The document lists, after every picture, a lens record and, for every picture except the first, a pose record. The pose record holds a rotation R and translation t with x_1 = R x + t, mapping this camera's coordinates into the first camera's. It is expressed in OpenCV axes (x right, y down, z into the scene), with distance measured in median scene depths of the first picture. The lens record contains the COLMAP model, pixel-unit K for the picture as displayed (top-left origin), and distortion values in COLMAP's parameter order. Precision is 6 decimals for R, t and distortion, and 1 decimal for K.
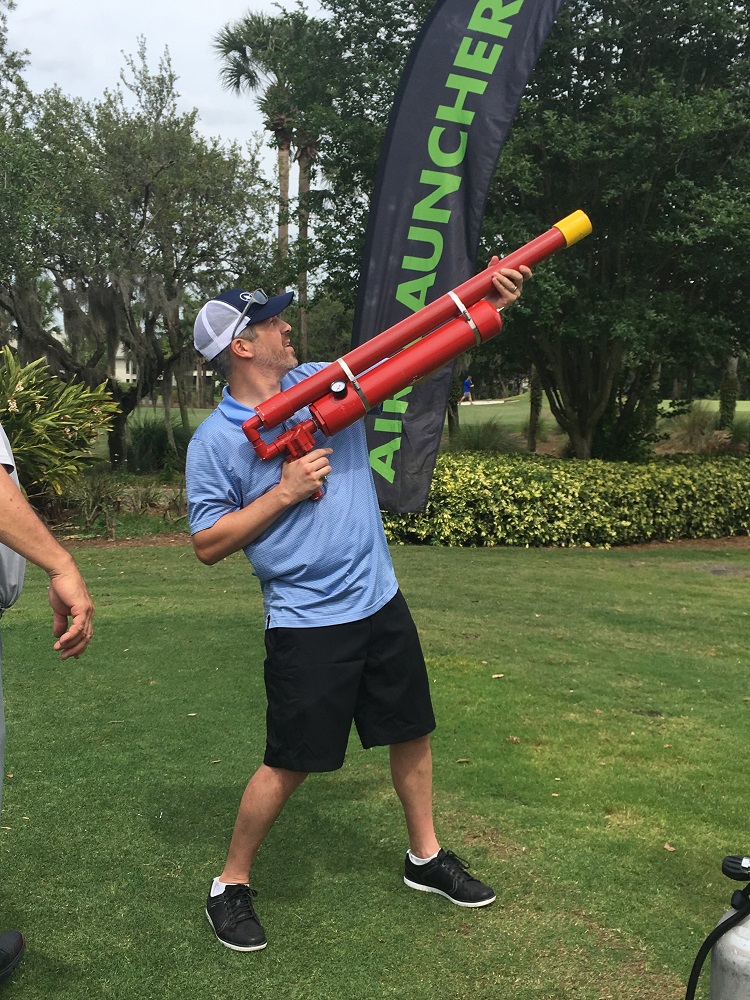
lens RADIAL K [[1191.1, 0, 375.2], [0, 1191.1, 517.5], [0, 0, 1]] dist [0.038653, 0.022869]
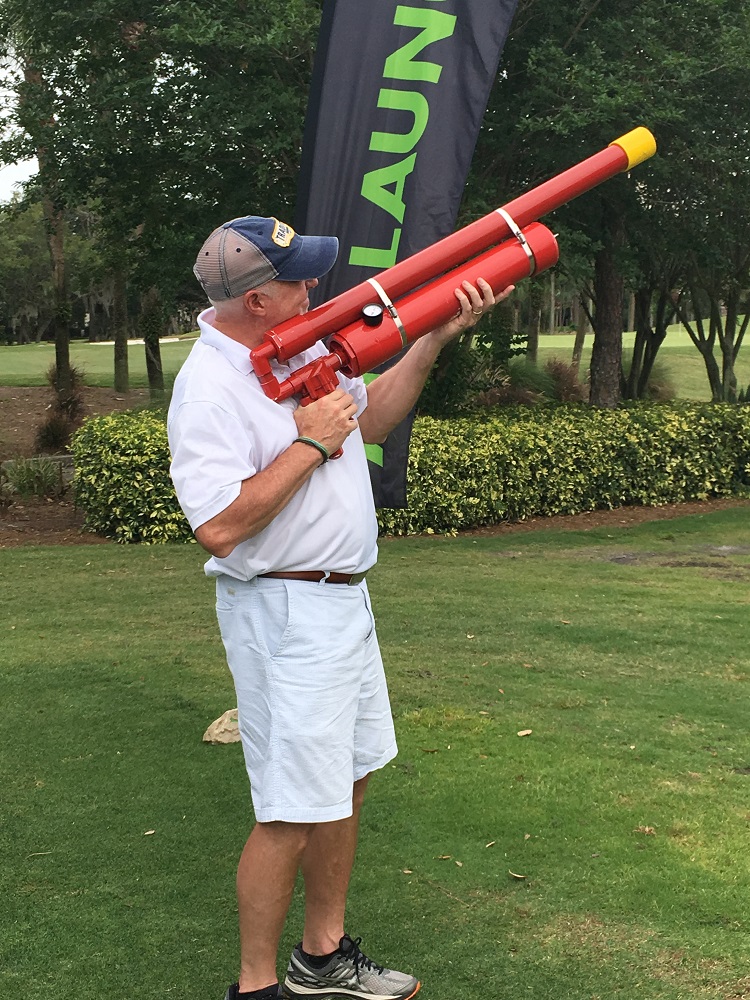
lens RADIAL K [[1564.9, 0, 379.7], [0, 1564.9, 526.9], [0, 0, 1]] dist [0.038315, -0.025114]
pose [[0.970169, -0.042134, 0.238742, -0.089275], [0.036742, 0.998960, 0.026990, -0.007691], [-0.239631, -0.017413, 0.970708, 0.055879]]
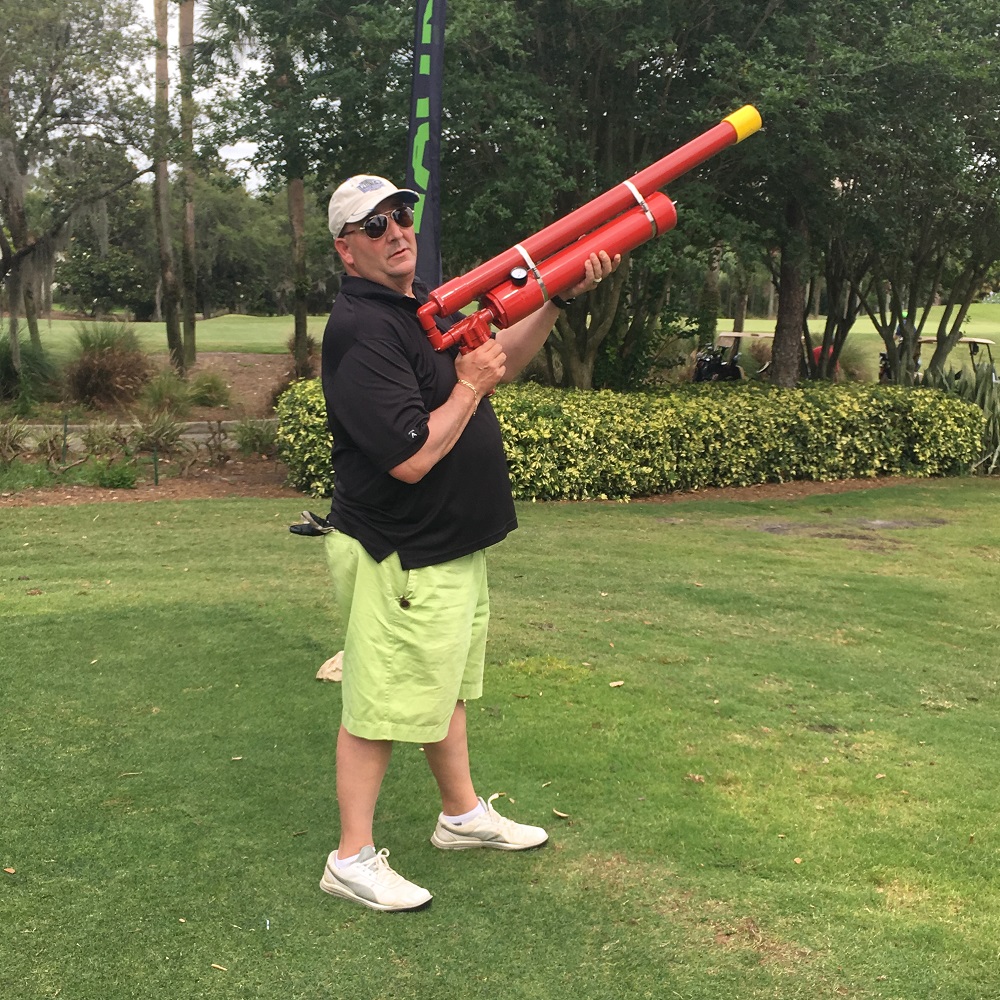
lens RADIAL K [[1441.5, 0, 505.0], [0, 1441.5, 540.0], [0, 0, 1]] dist [0.011069, 0.162182]
pose [[0.985272, -0.014111, 0.170412, -0.055139], [0.004173, 0.998277, 0.058535, -0.005401], [-0.170945, -0.056961, 0.983633, 0.053796]]
